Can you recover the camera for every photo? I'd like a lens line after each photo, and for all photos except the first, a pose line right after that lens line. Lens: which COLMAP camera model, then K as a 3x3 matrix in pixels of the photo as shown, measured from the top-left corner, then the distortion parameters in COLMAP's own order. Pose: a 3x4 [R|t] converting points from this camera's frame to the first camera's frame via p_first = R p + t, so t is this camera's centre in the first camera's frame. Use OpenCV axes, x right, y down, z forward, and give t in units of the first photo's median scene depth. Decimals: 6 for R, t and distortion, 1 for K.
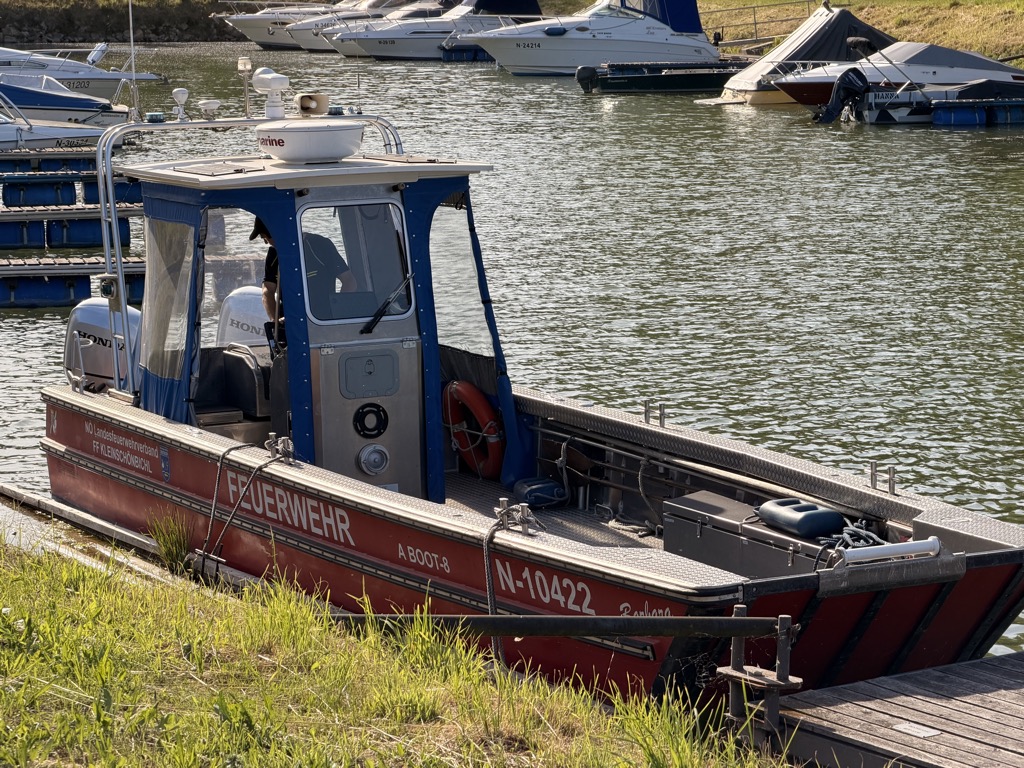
lens RADIAL K [[3272.0, 0, 511.2], [0, 3272.0, 378.9], [0, 0, 1]] dist [0.198293, 0.000000]
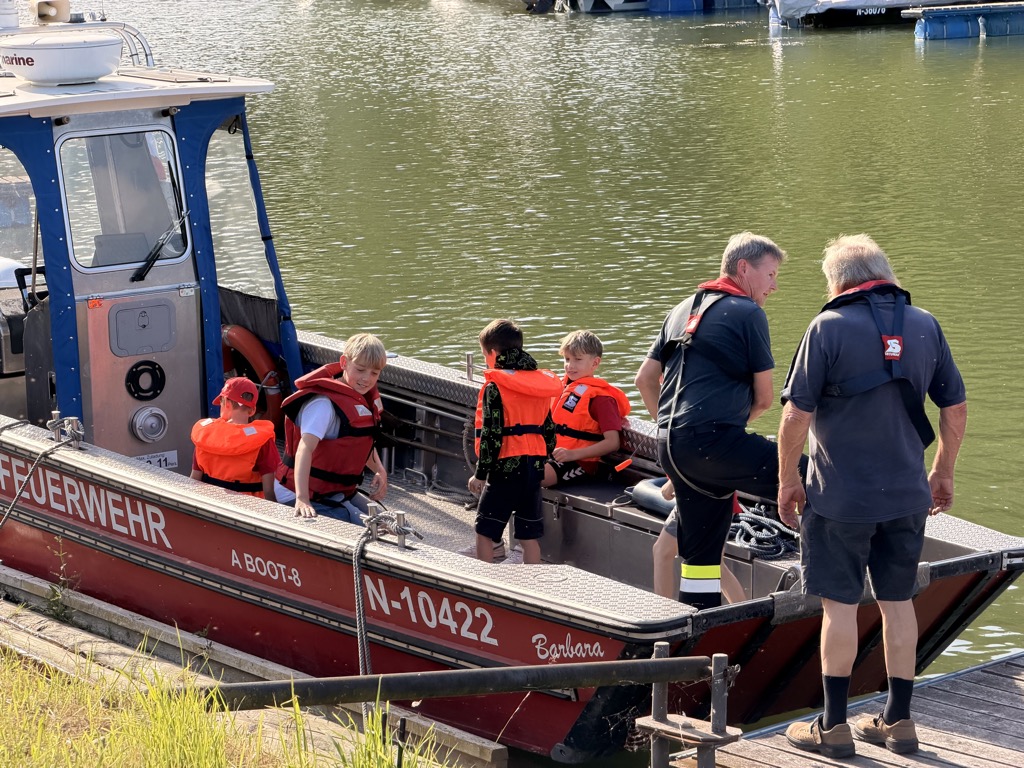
lens RADIAL K [[3272.0, 0, 507.7], [0, 3272.0, 374.6], [0, 0, 1]] dist [0.198293, 0.000000]
pose [[0.991362, -0.025678, 0.128619, -0.066524], [0.019466, 0.998593, 0.049319, -0.033663], [-0.129704, -0.046390, 0.990467, 0.131752]]
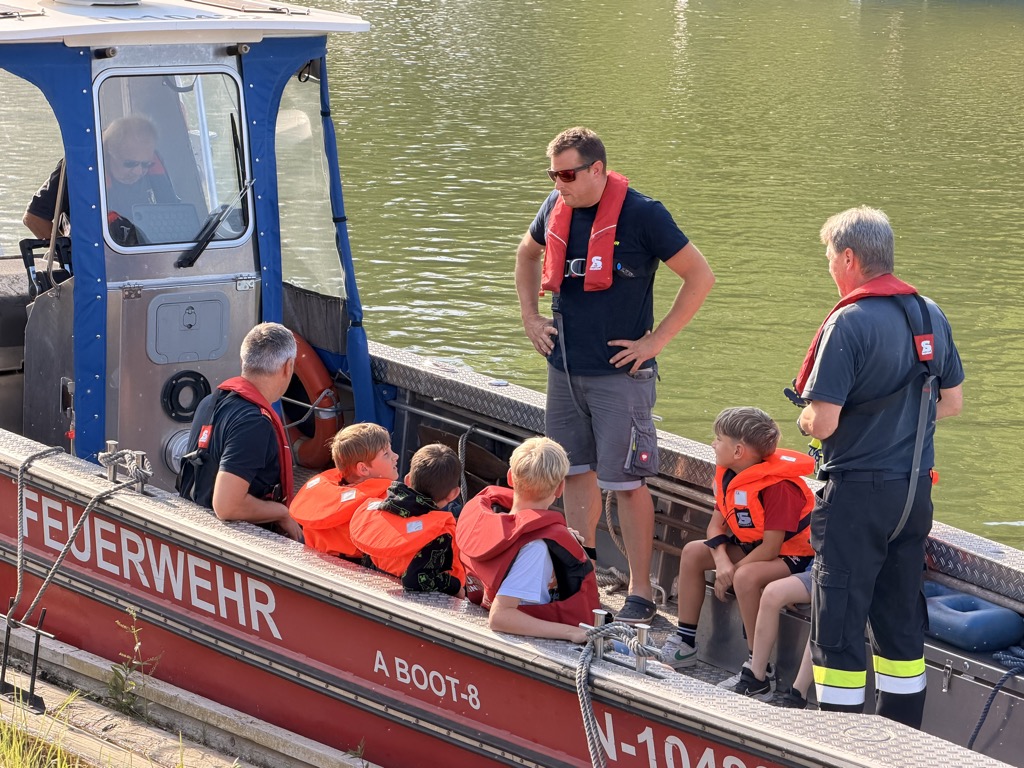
lens RADIAL K [[3768.0, 0, 513.5], [0, 3768.0, 393.3], [0, 0, 1]] dist [0.283034, 0.000000]
pose [[0.980673, 0.034955, 0.192506, -0.141173], [-0.047801, 0.996900, 0.062496, -0.044309], [-0.189725, -0.070490, 0.979304, 0.250077]]
